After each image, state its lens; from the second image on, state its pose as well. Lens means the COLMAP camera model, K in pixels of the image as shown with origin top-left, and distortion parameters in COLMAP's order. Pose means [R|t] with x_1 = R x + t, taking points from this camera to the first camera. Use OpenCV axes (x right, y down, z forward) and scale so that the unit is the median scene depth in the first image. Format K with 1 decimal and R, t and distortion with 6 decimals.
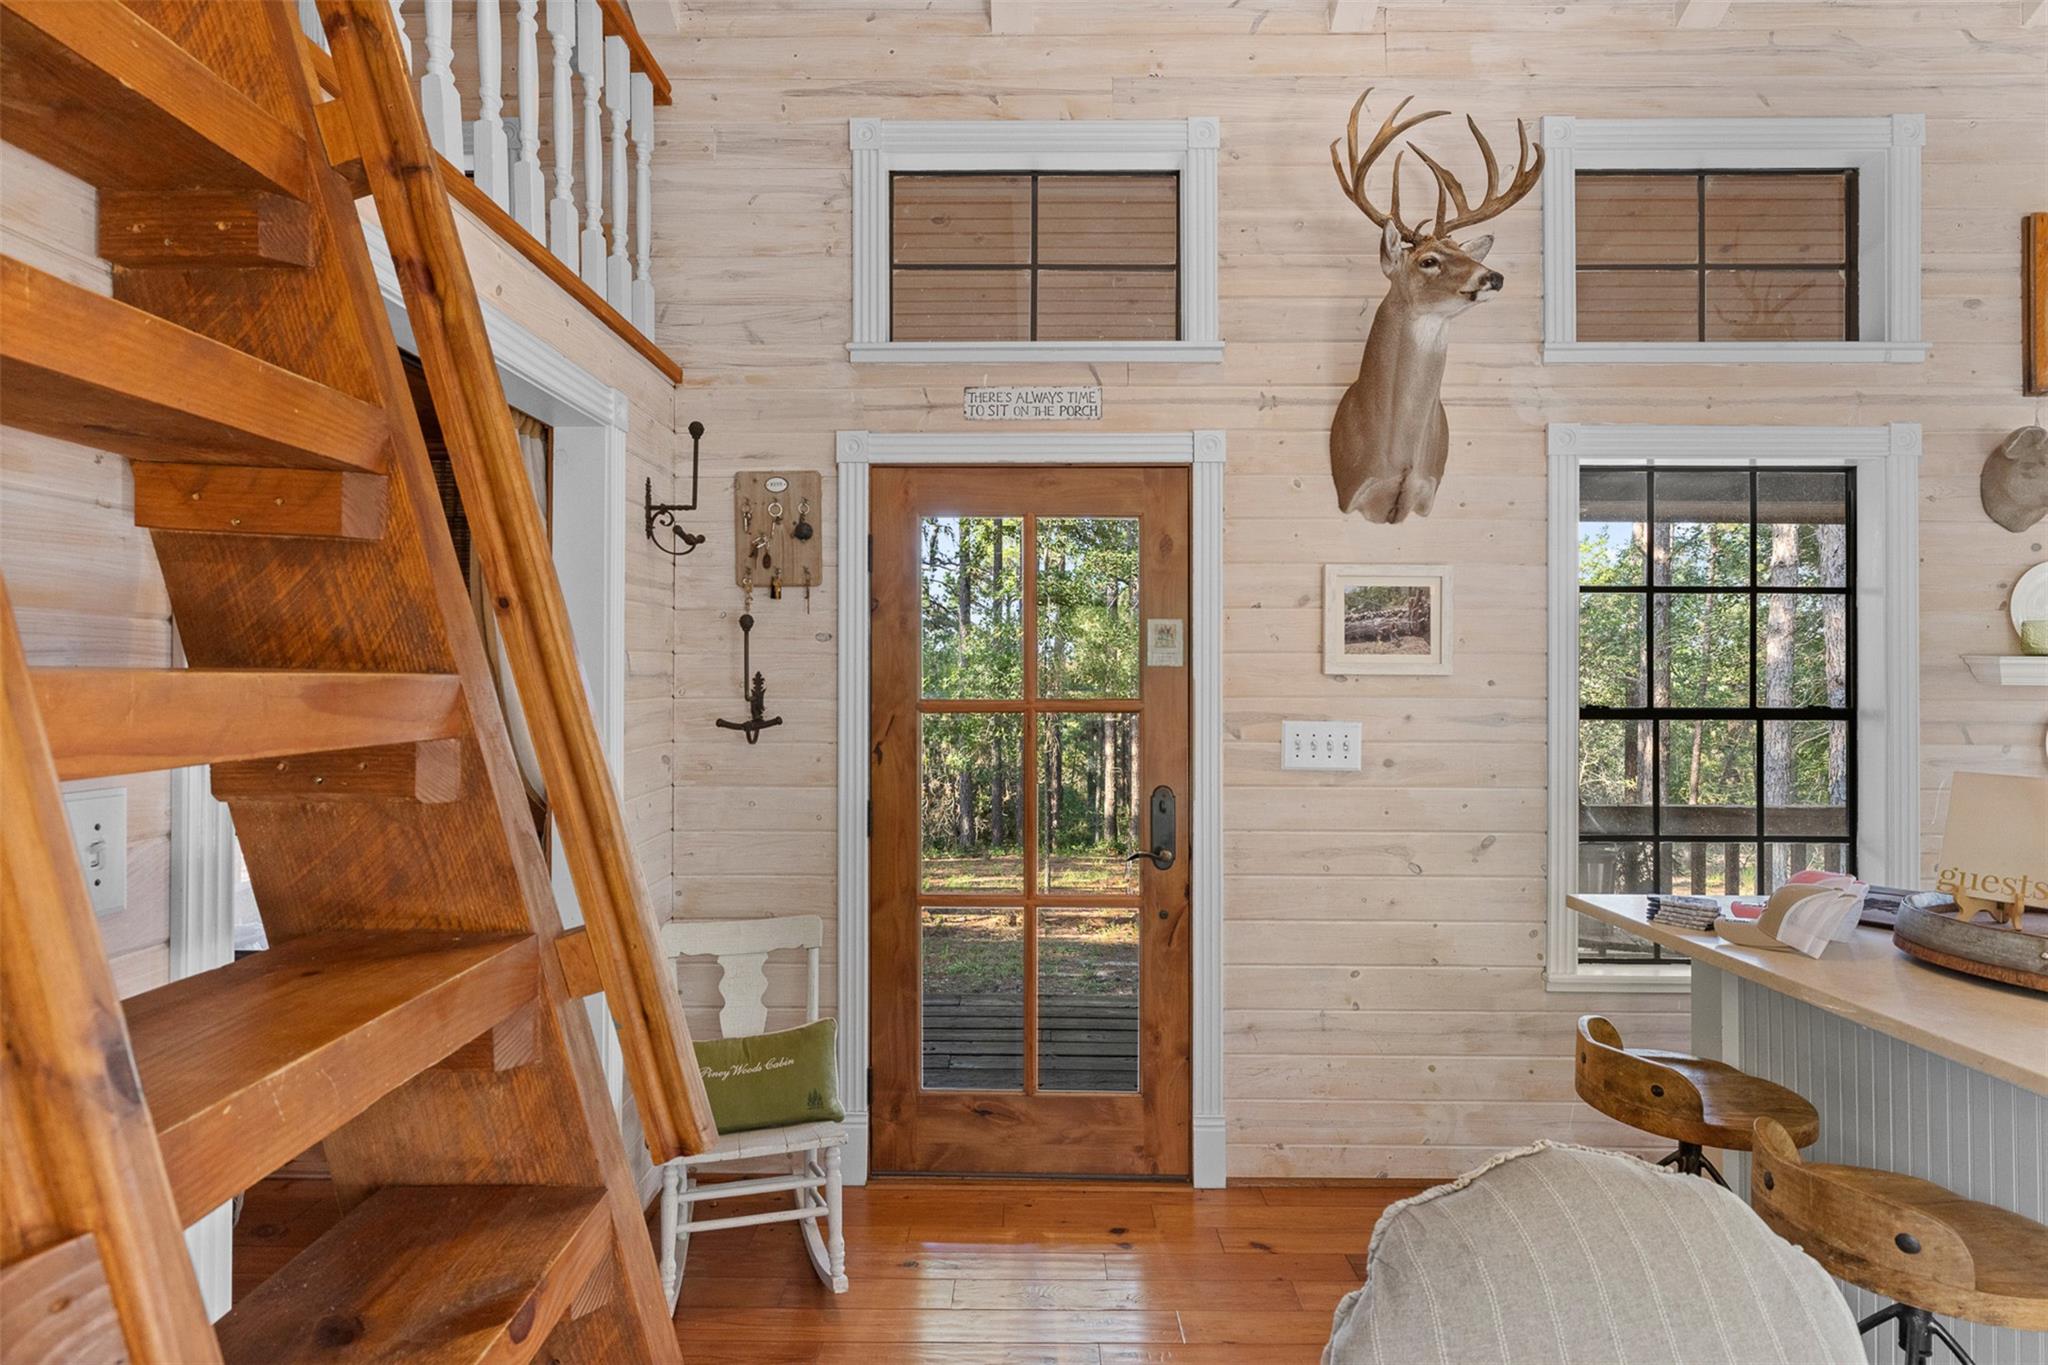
lens RADIAL K [[1091.0, 0, 1024.3], [0, 1091.0, 687.1], [0, 0, 1]] dist [0.002071, 0.000075]
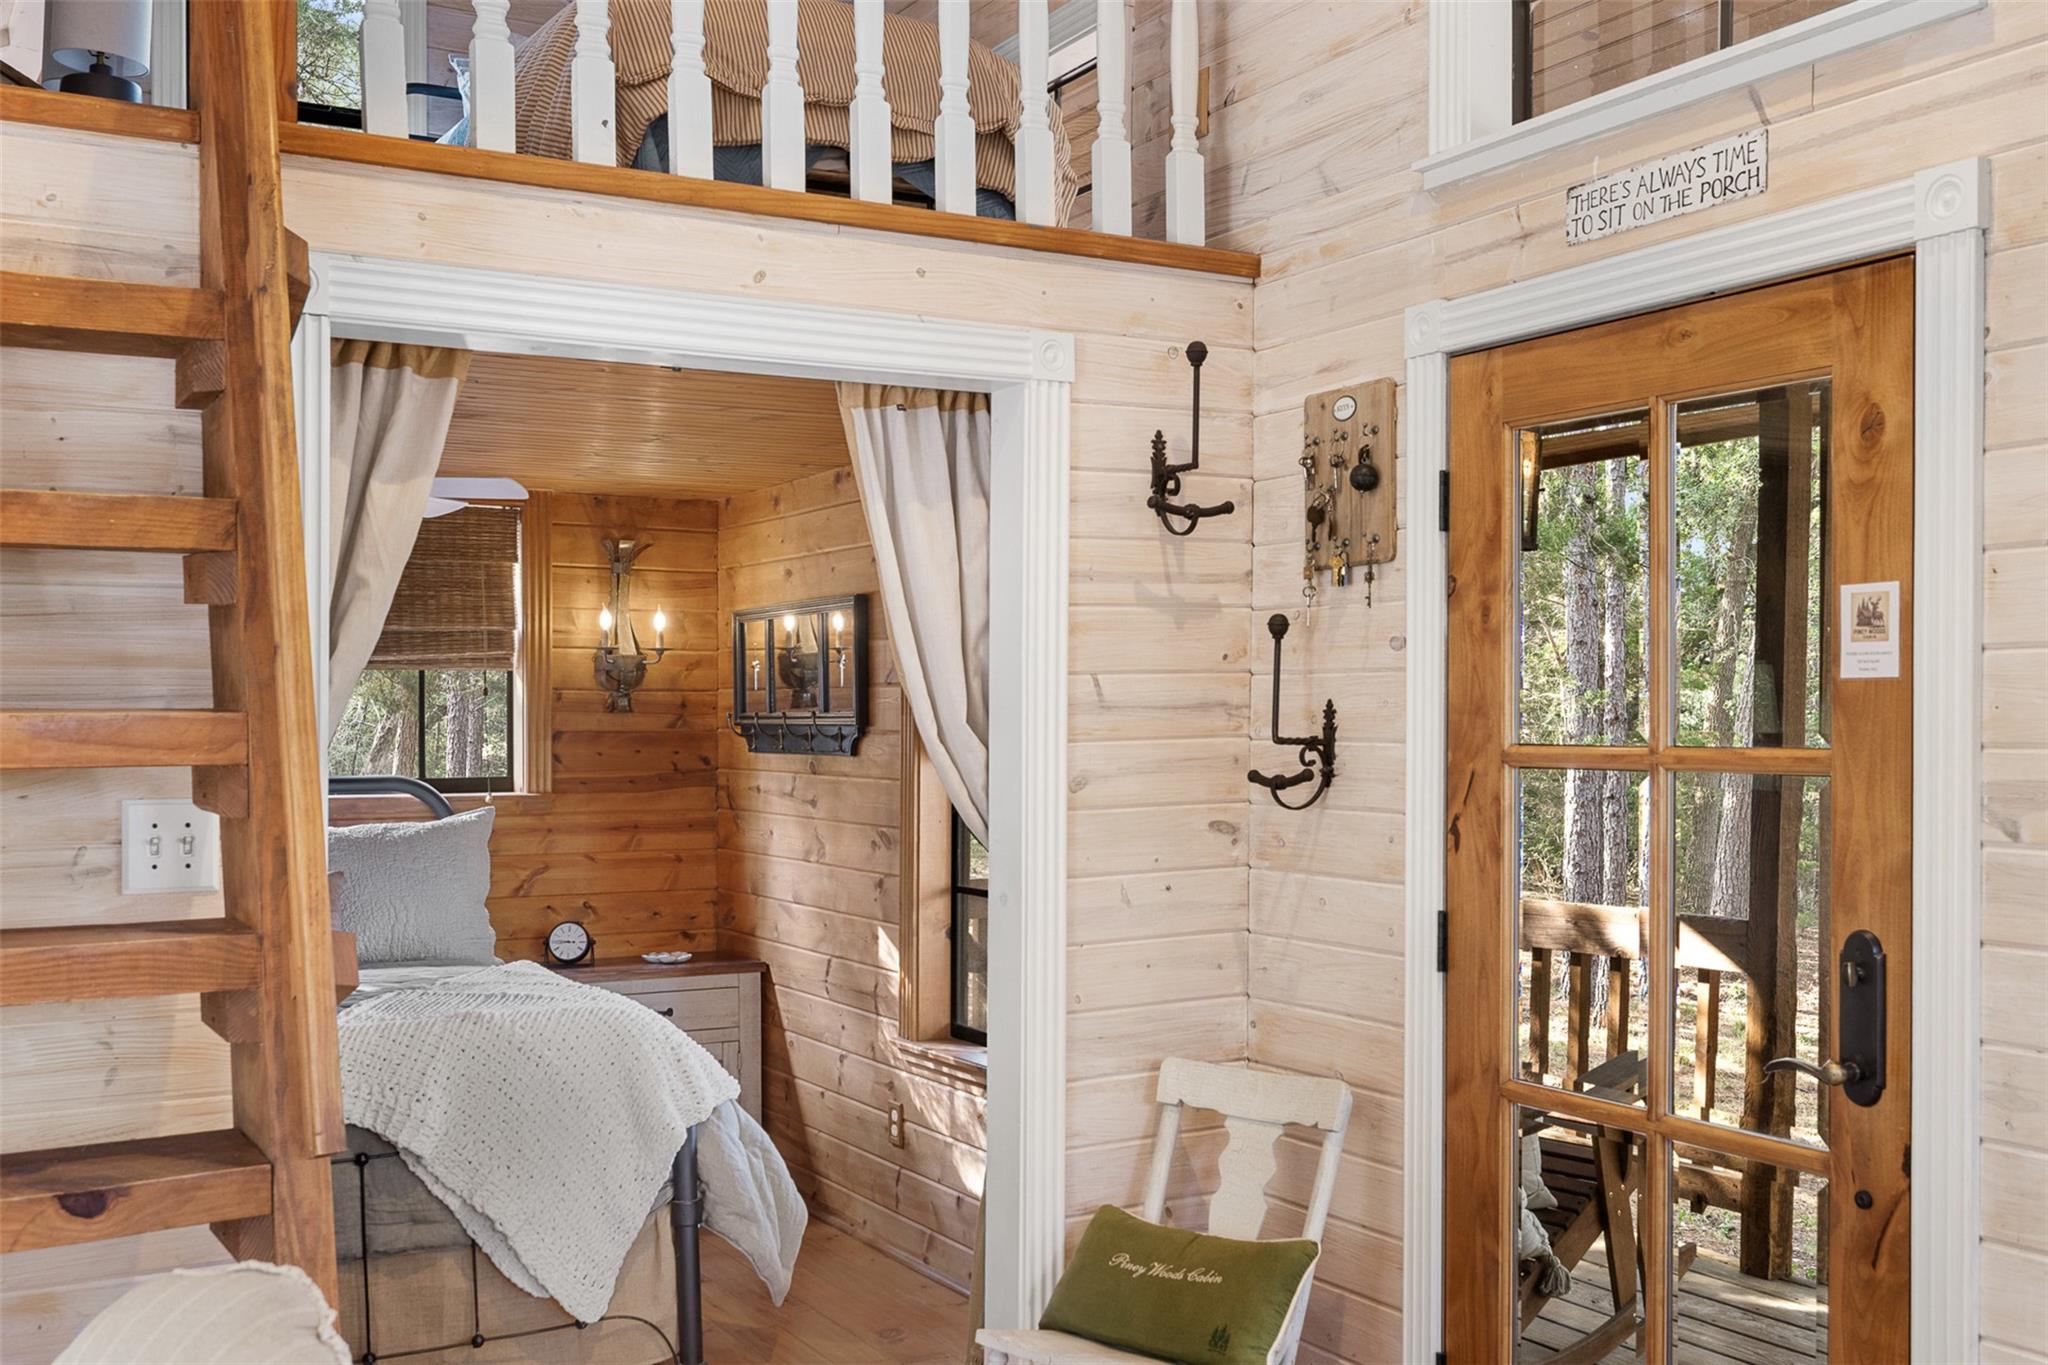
lens RADIAL K [[1999.2, 0, 1007.0], [0, 1999.2, 733.7], [0, 0, 1]] dist [0.006331, 0.000000]
pose [[0.511174, 0.005506, -0.859460, 0.684997], [-0.000850, 0.999982, 0.005901, -0.000723], [0.859477, -0.002286, 0.511170, 0.226775]]
